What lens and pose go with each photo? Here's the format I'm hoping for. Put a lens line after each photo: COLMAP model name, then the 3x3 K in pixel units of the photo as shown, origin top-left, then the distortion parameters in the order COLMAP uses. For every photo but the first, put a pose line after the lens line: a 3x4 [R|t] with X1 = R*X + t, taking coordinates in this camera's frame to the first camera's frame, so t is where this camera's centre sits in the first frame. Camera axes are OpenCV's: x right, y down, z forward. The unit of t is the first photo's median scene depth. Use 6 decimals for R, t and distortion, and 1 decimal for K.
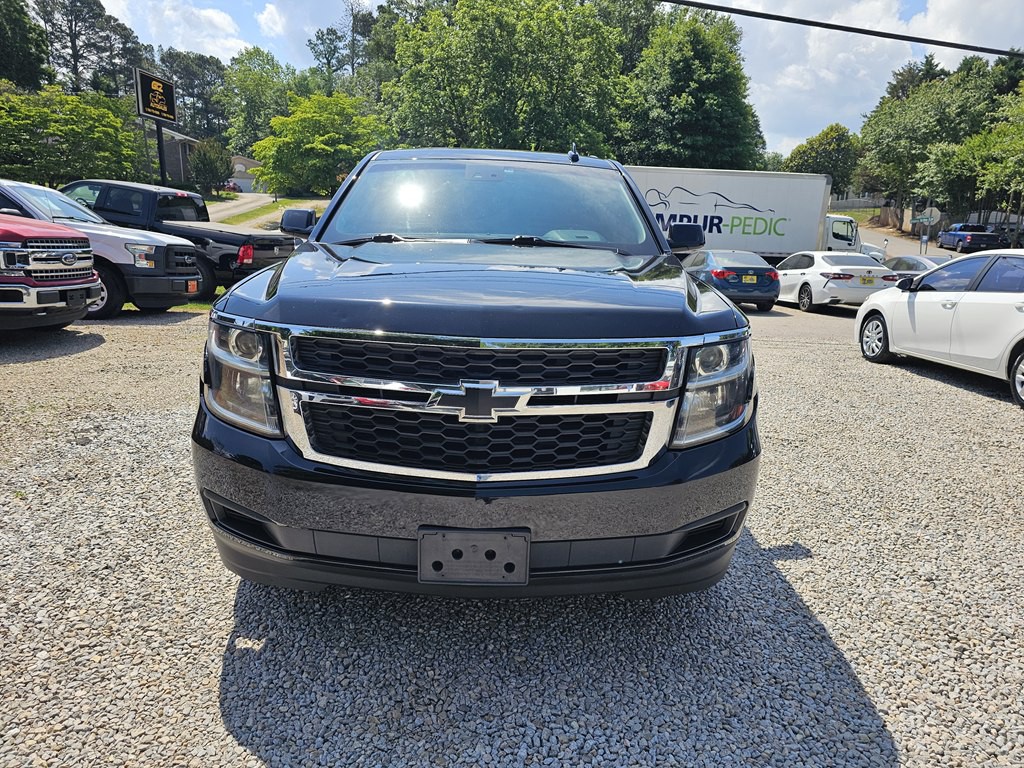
lens RADIAL K [[687.9, 0, 512.1], [0, 687.9, 379.6], [0, 0, 1]] dist [0.034894, -0.025789]
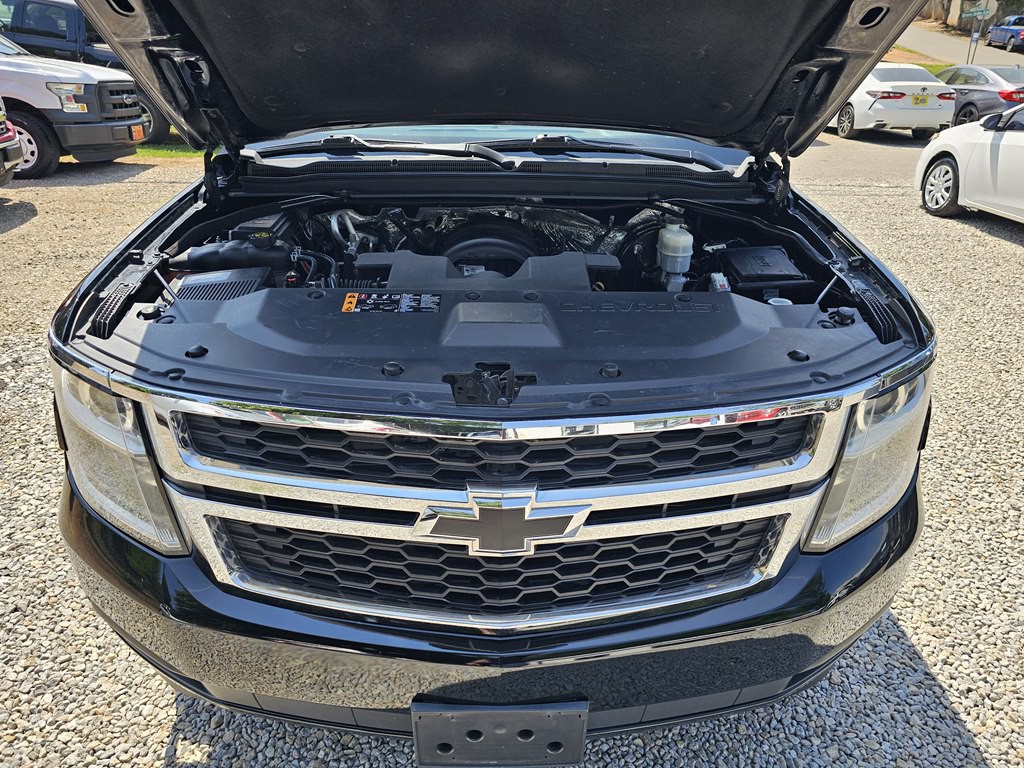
lens RADIAL K [[699.0, 0, 512.2], [0, 699.0, 387.8], [0, 0, 1]] dist [0.008136, -0.002141]
pose [[0.999788, -0.020534, -0.001380, -0.020506], [0.020198, 0.966132, 0.257257, -0.127533], [-0.003949, -0.257231, 0.966342, 0.249193]]
